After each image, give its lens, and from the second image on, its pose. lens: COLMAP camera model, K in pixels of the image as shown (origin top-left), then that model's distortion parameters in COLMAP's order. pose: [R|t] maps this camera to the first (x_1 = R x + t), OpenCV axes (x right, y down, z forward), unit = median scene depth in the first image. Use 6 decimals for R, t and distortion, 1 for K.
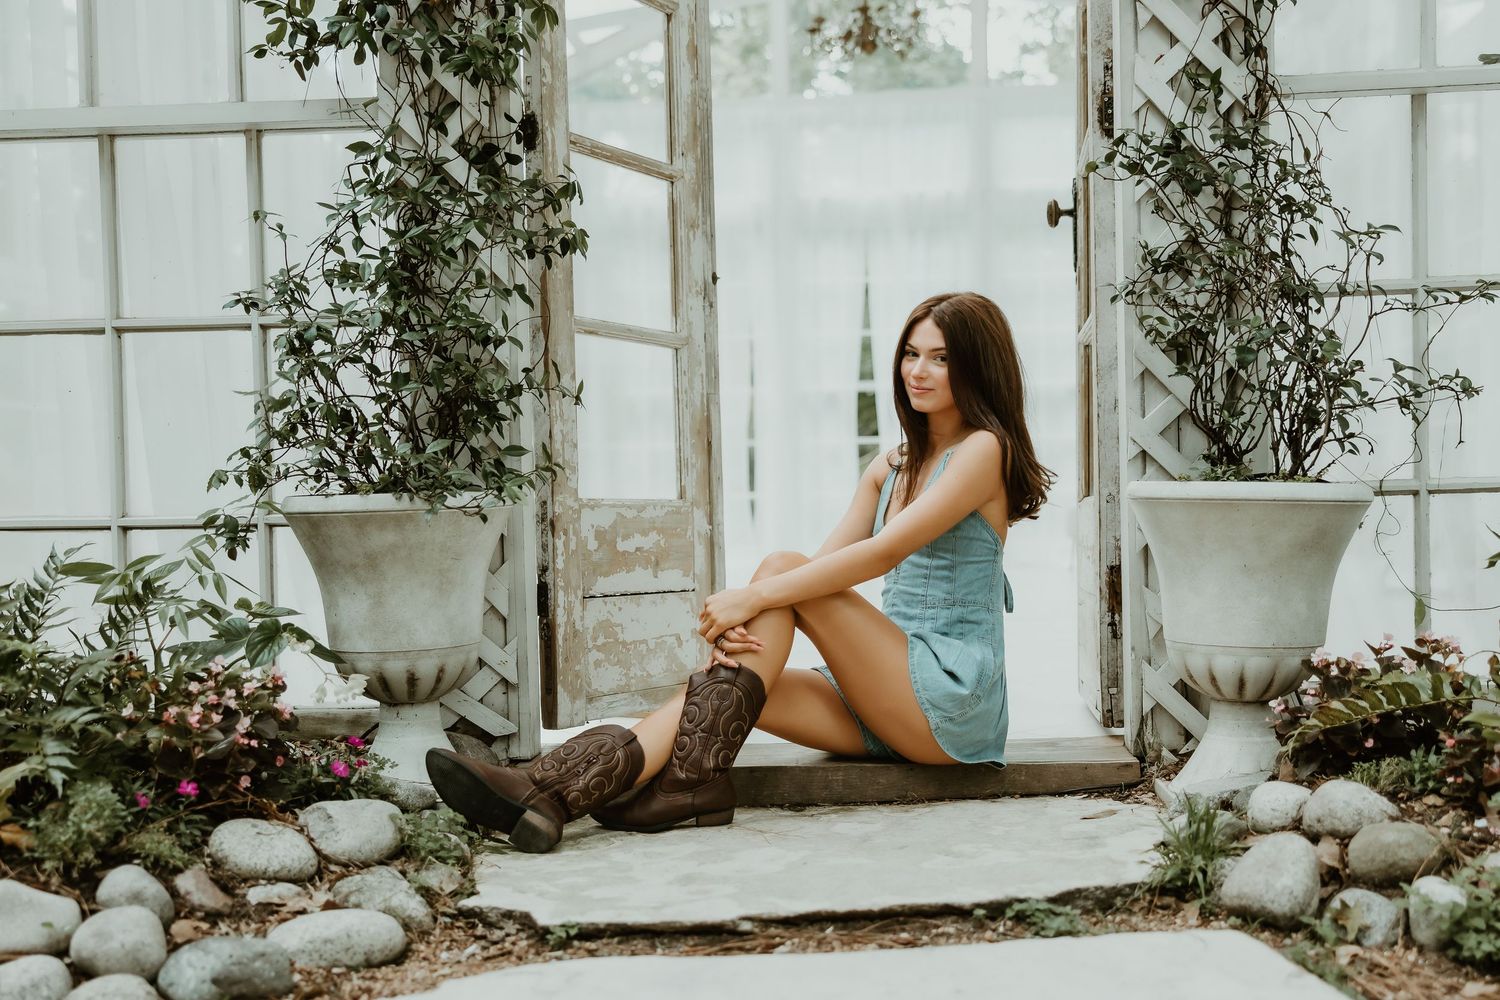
lens RADIAL K [[1822.4, 0, 750.3], [0, 1822.4, 531.5], [0, 0, 1]] dist [0.021768, -0.012206]
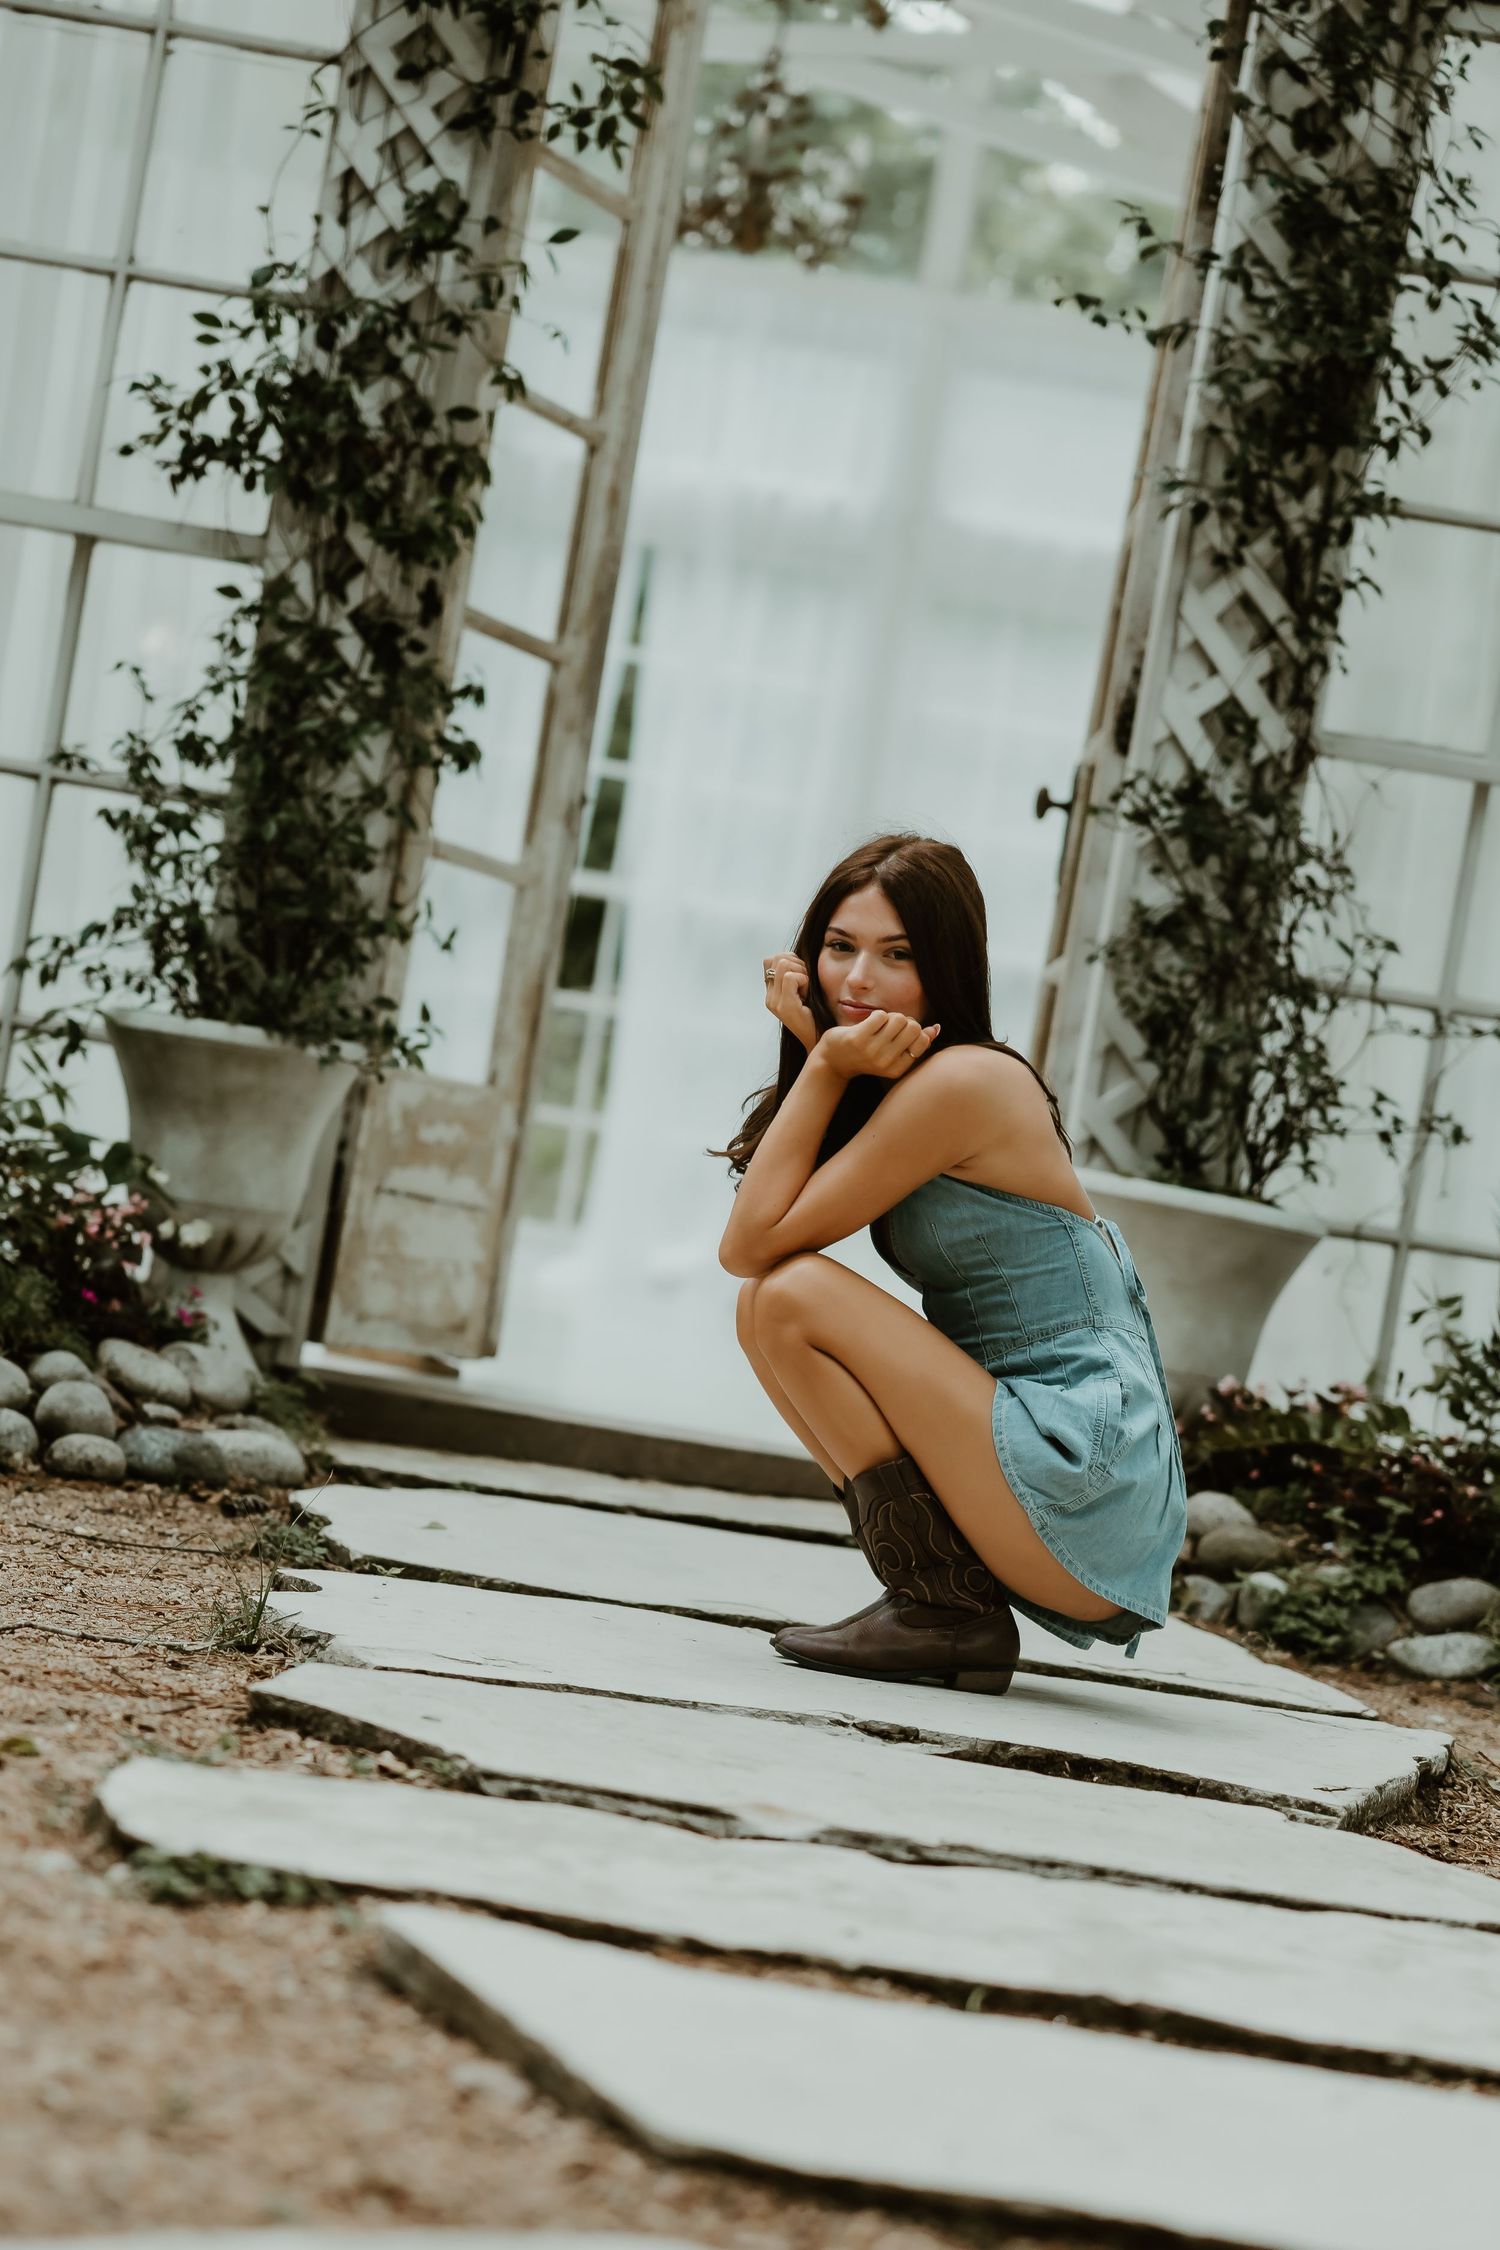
lens RADIAL K [[4489.3, 0, 750.0], [0, 4489.3, 1125.0], [0, 0, 1]] dist [-0.012289, 0.003654]
pose [[0.975179, 0.184141, 0.122953, -0.200397], [-0.182001, 0.982885, -0.028515, 0.039327], [-0.126099, 0.005429, 0.992003, -1.063059]]
